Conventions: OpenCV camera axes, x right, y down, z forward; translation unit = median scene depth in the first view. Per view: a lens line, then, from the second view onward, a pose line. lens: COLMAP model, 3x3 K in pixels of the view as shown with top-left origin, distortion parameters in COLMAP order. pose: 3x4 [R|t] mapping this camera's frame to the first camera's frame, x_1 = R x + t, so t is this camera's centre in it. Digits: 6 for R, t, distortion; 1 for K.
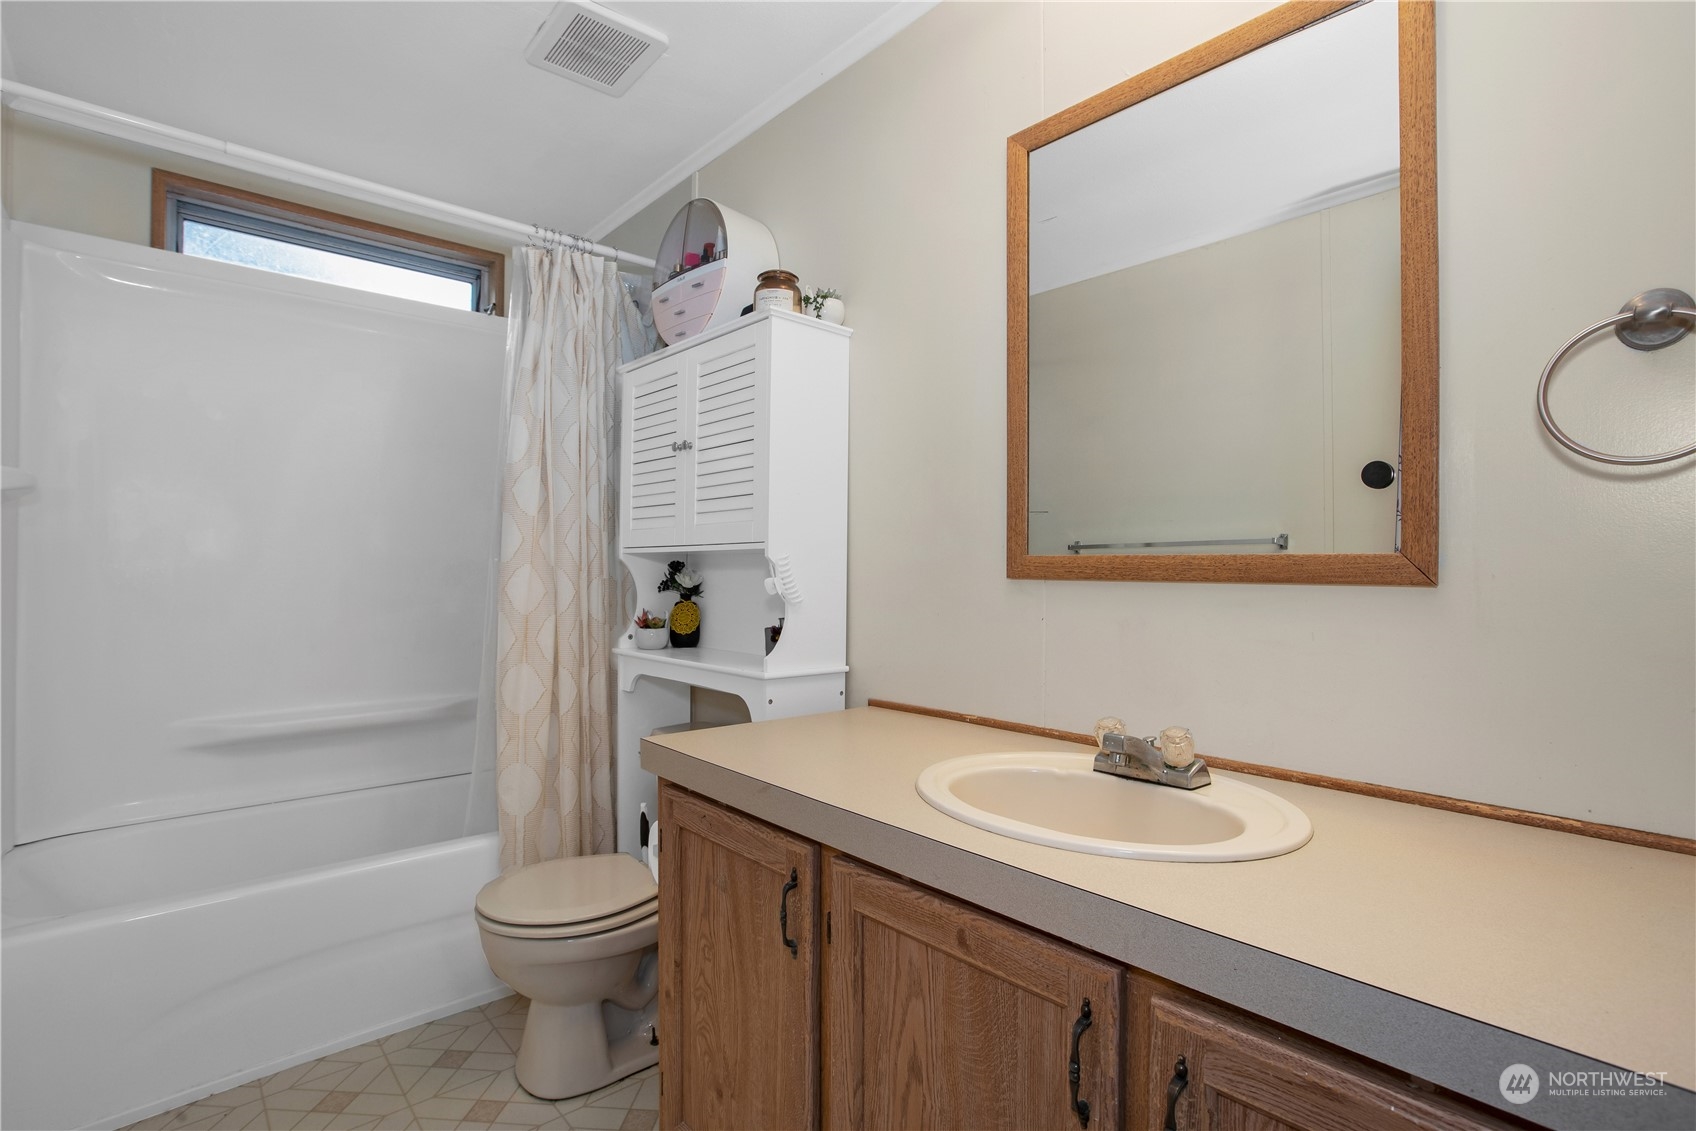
lens RADIAL K [[809.7, 0, 843.9], [0, 809.7, 568.0], [0, 0, 1]] dist [-0.052208, 0.019671]
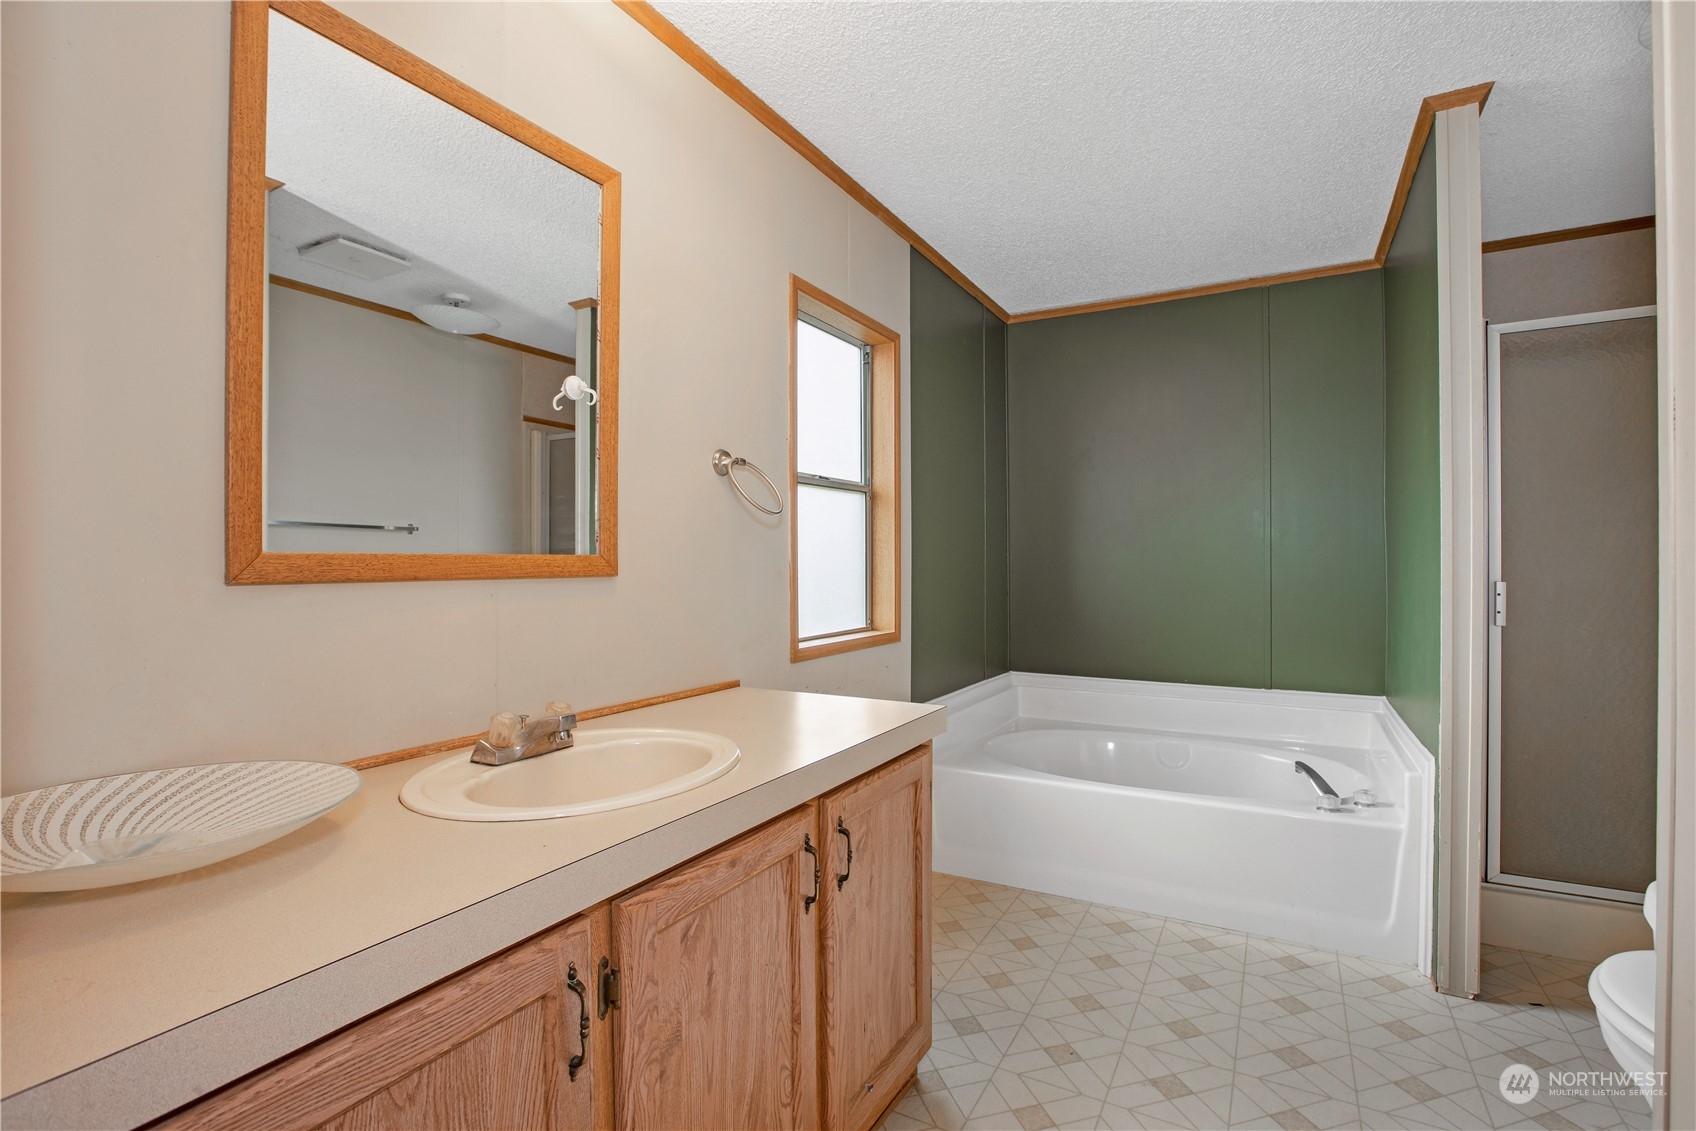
lens RADIAL K [[809.7, 0, 843.9], [0, 809.7, 568.0], [0, 0, 1]] dist [-0.052208, 0.019671]
pose [[-0.355391, -0.006771, 0.934693, -0.804447], [0.012324, 0.999853, 0.011928, -0.005098], [-0.934637, 0.015758, -0.355255, 0.967121]]
